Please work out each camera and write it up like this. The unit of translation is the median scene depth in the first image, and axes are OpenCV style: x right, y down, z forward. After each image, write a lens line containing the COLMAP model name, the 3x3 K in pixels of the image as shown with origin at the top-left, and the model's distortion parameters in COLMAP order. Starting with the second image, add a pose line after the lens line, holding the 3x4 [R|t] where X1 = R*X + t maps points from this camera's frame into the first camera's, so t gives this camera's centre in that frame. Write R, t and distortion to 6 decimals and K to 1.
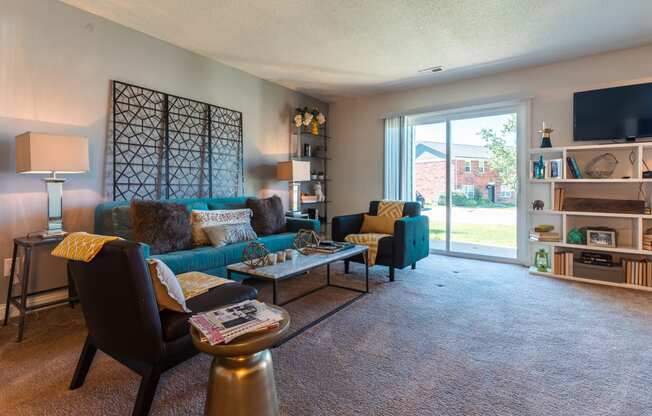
lens RADIAL K [[305.7, 0, 326.1], [0, 305.7, 189.3], [0, 0, 1]] dist [0.000163, -0.000206]
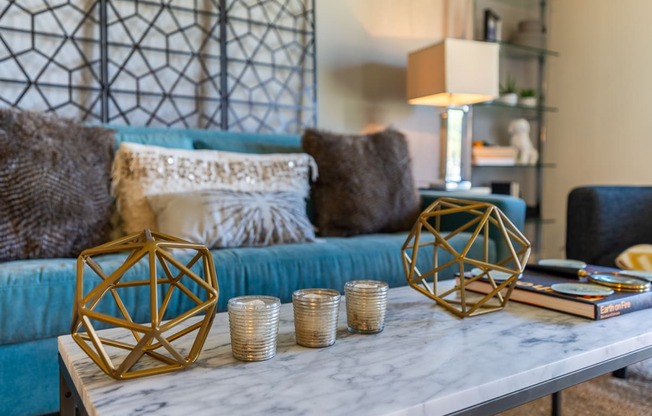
lens RADIAL K [[495.4, 0, 326.0], [0, 495.4, 208.0], [0, 0, 1]] dist [0.001652, 0.000435]
pose [[0.923703, 0.024549, -0.382321, -0.013997], [-0.003120, 0.998394, 0.056568, 0.081722], [0.383096, -0.051060, 0.922296, 0.439698]]
